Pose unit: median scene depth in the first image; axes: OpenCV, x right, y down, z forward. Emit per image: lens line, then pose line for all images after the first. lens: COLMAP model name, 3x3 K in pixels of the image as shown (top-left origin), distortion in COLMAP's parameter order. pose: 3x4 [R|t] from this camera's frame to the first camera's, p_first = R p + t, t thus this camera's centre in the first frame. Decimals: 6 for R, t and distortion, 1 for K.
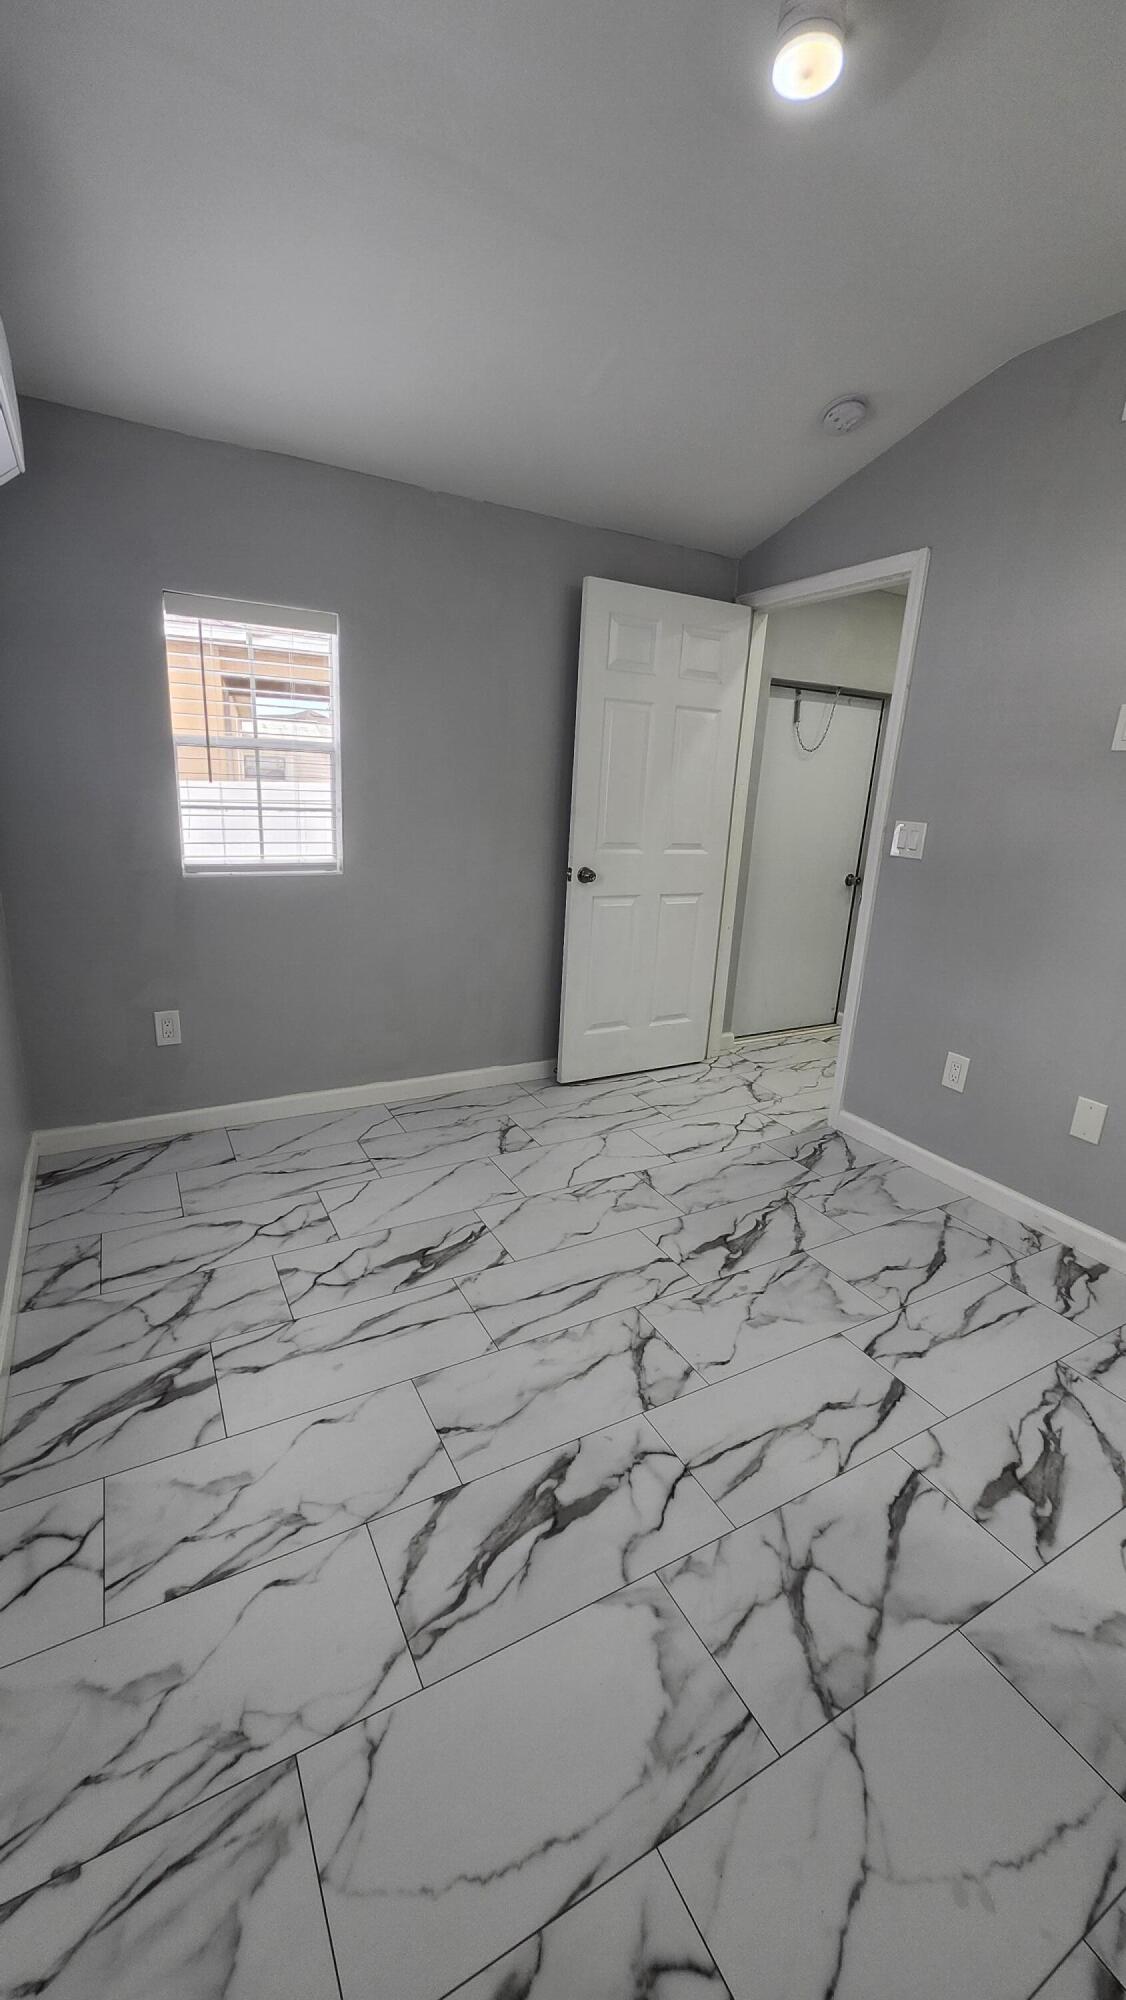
lens RADIAL K [[785.1, 0, 542.7], [0, 785.1, 993.6], [0, 0, 1]] dist [-0.002884, -0.000817]
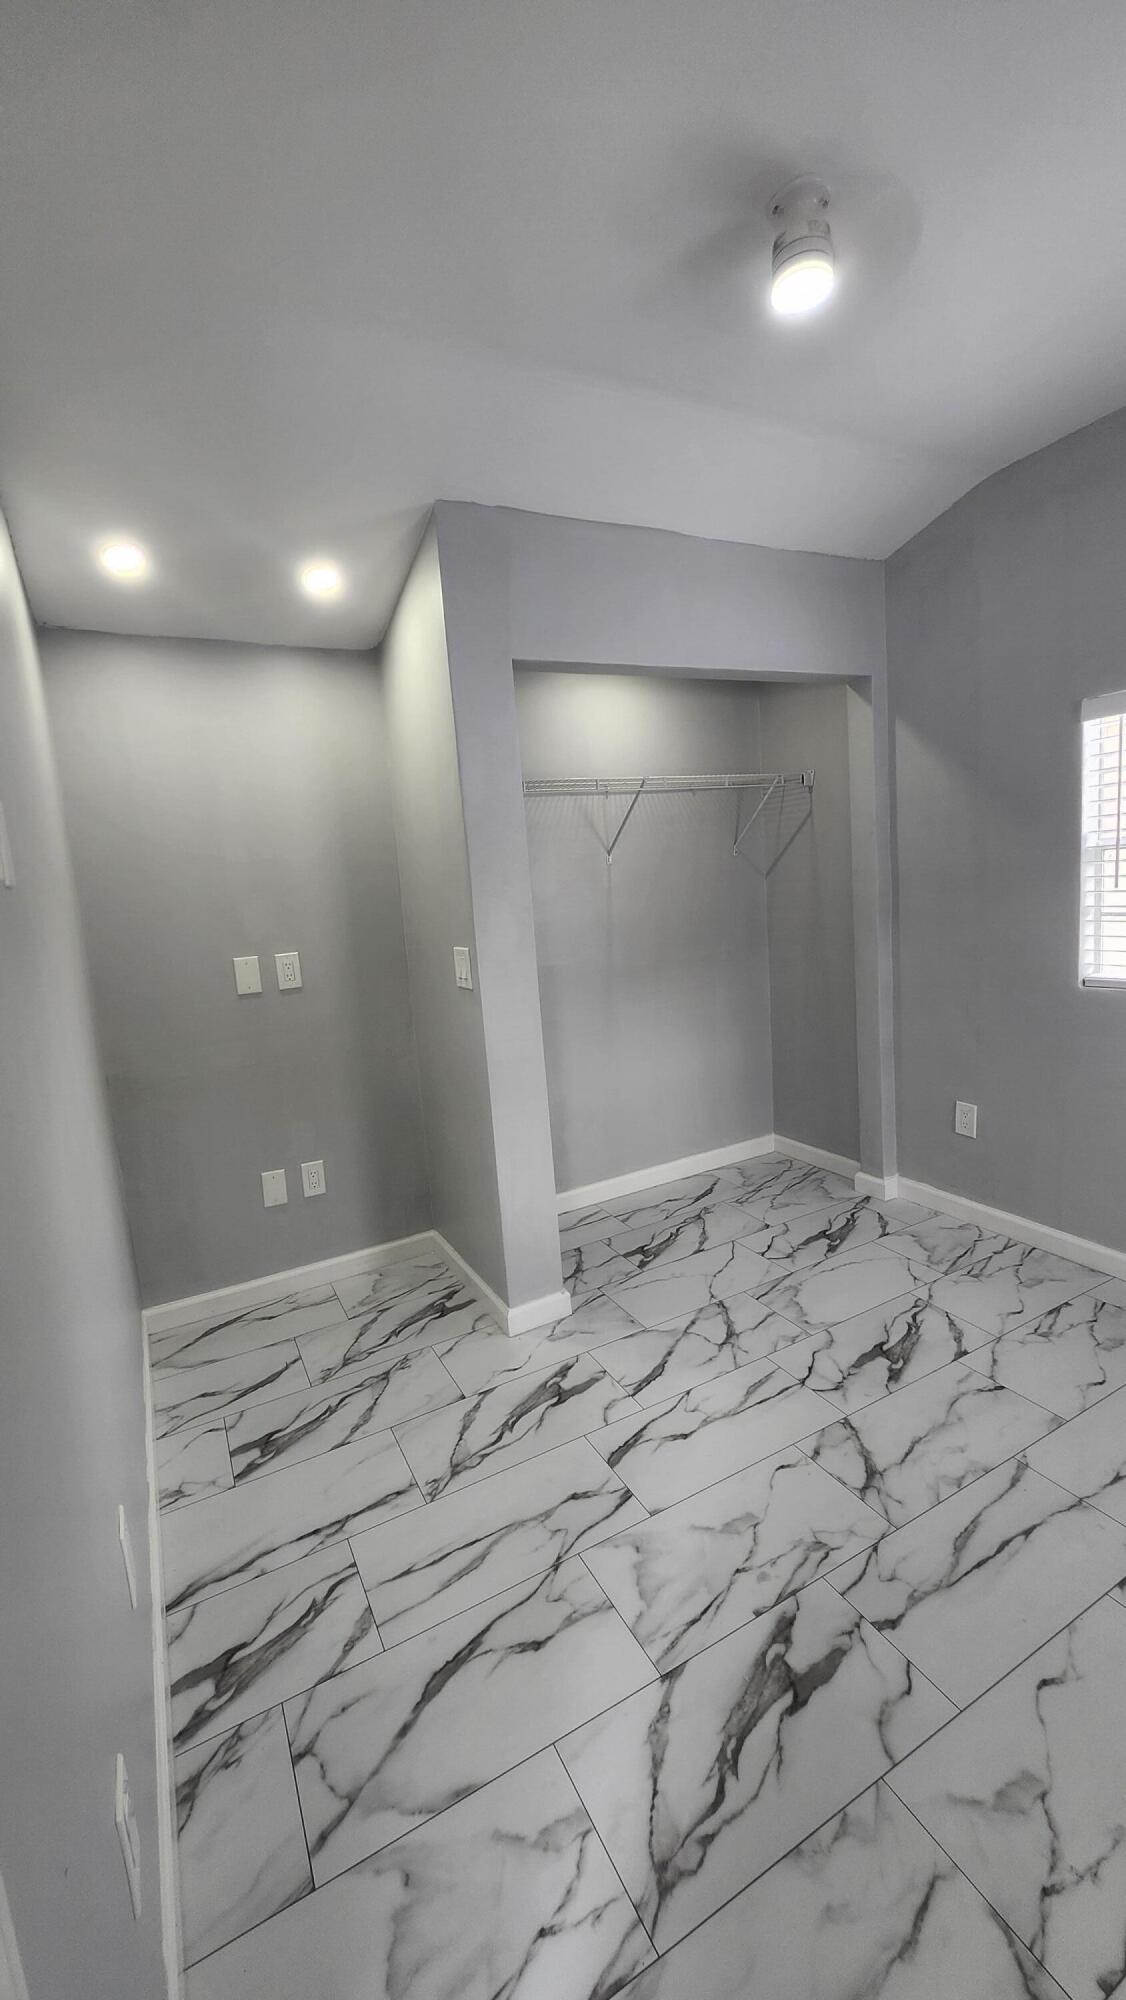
lens RADIAL K [[785.1, 0, 542.7], [0, 785.1, 993.6], [0, 0, 1]] dist [-0.002884, -0.000817]
pose [[-0.999232, 0.030444, 0.024665, 0.441138], [0.037780, 0.915492, 0.400557, -0.440505], [-0.010386, 0.401182, -0.915940, 1.503588]]
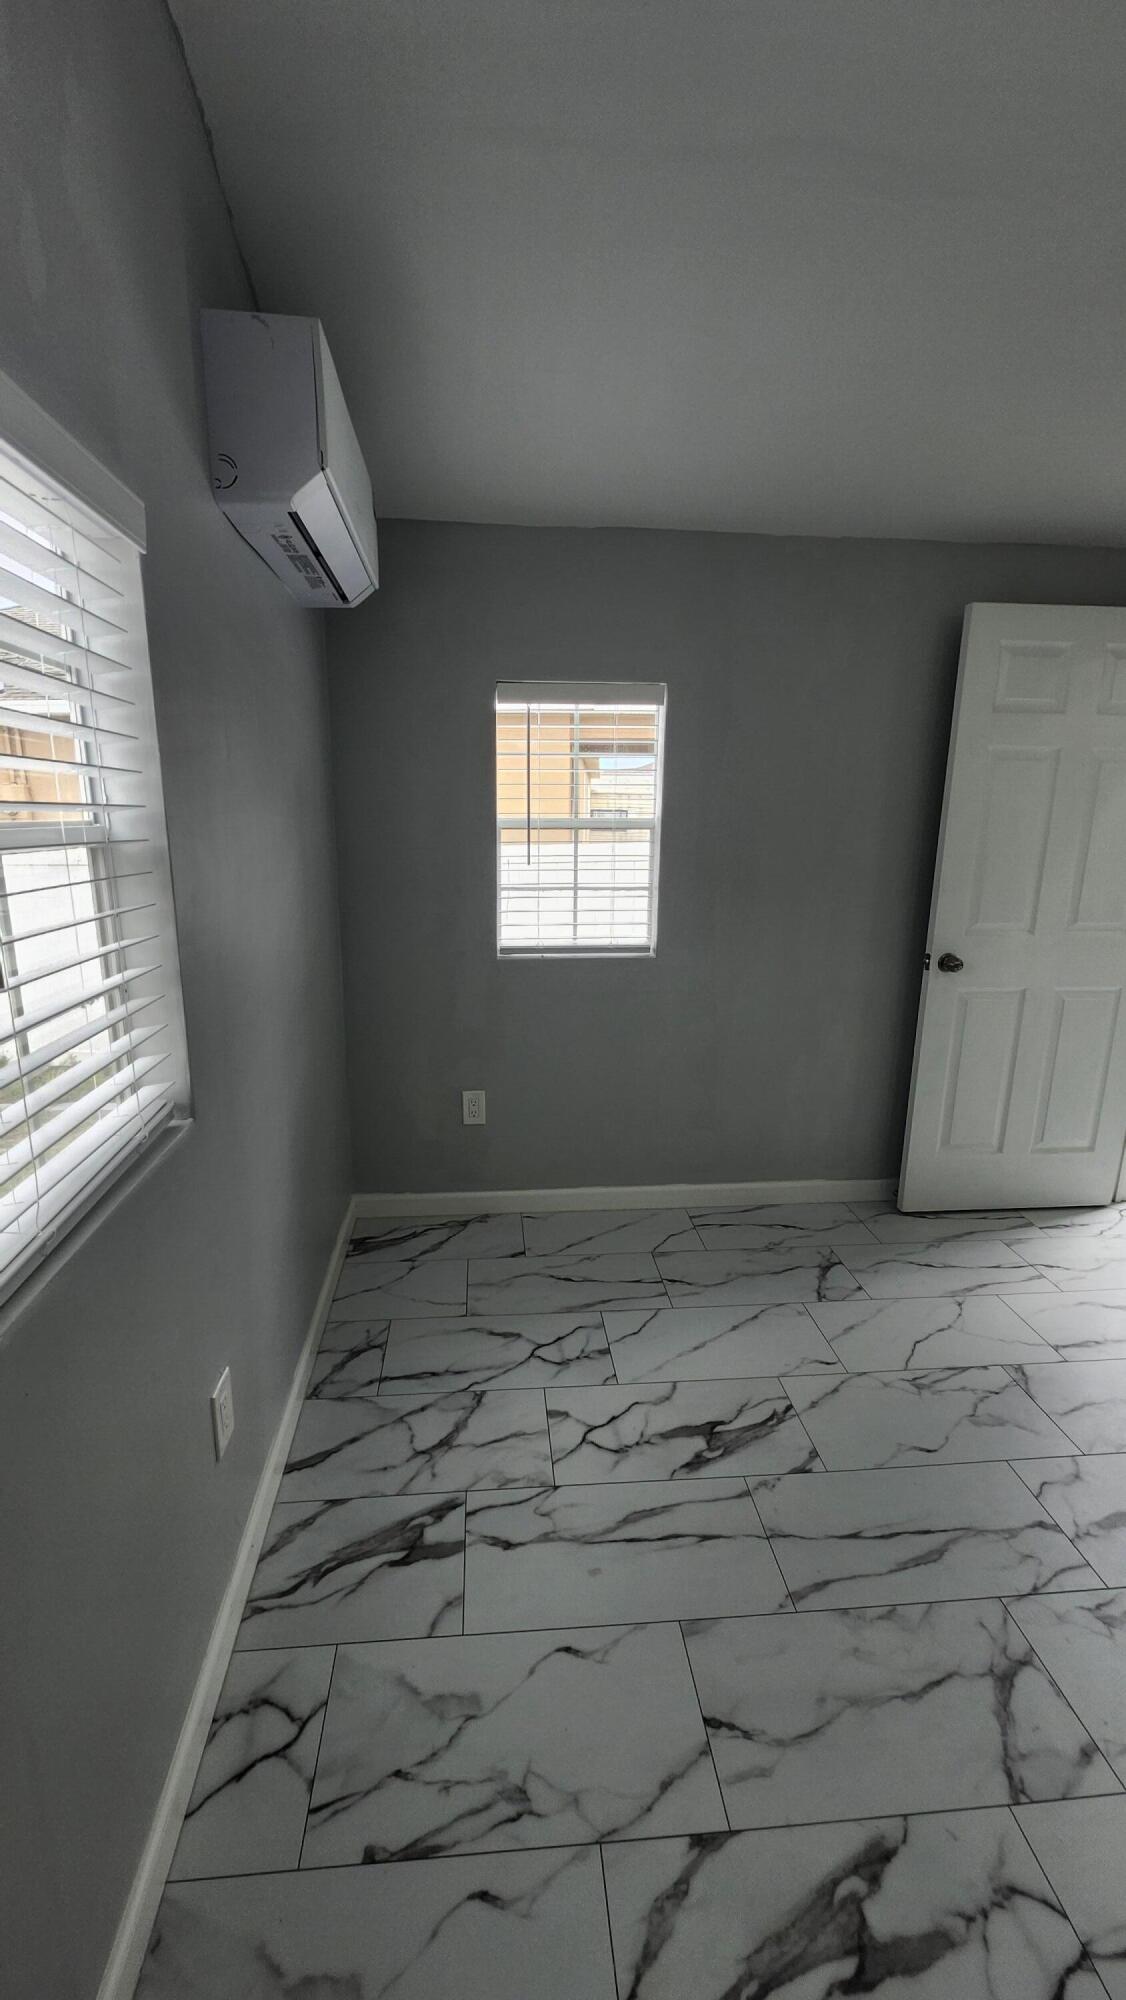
lens RADIAL K [[785.1, 0, 542.7], [0, 785.1, 993.6], [0, 0, 1]] dist [-0.002884, -0.000817]
pose [[0.914944, 0.048762, -0.400625, -0.004902], [-0.070659, 0.996696, -0.040057, -0.090057], [0.397348, 0.064958, 0.915366, 0.144757]]
